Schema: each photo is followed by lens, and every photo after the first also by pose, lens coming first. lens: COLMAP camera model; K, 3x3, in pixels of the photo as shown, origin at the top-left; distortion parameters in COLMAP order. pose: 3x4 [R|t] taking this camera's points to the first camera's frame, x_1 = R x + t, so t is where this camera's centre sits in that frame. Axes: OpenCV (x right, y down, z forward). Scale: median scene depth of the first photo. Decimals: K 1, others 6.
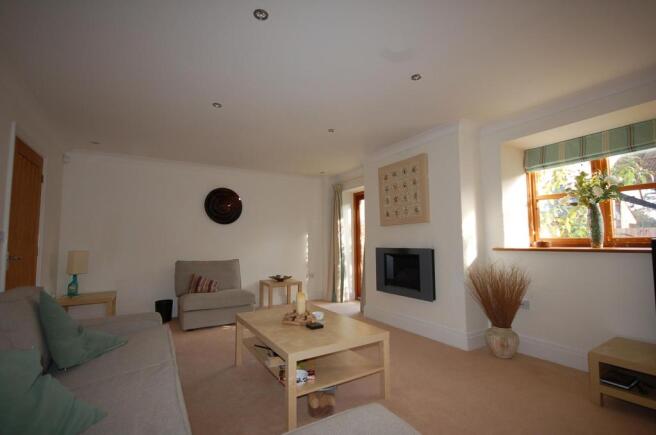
lens RADIAL K [[285.3, 0, 328.0], [0, 285.3, 217.5], [0, 0, 1]] dist [0.000206, -0.000044]
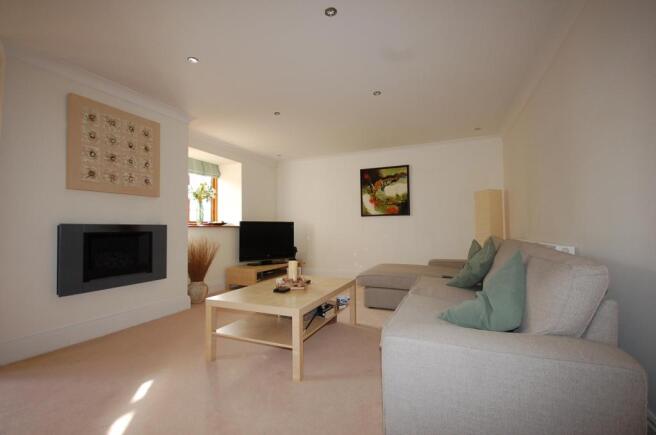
lens RADIAL K [[285.3, 0, 328.0], [0, 285.3, 217.5], [0, 0, 1]] dist [0.000206, -0.000044]
pose [[-0.551974, 0.057557, 0.831873, -0.706303], [-0.047536, 0.993821, -0.100304, 0.143488], [-0.832505, -0.094909, -0.545827, 0.991008]]
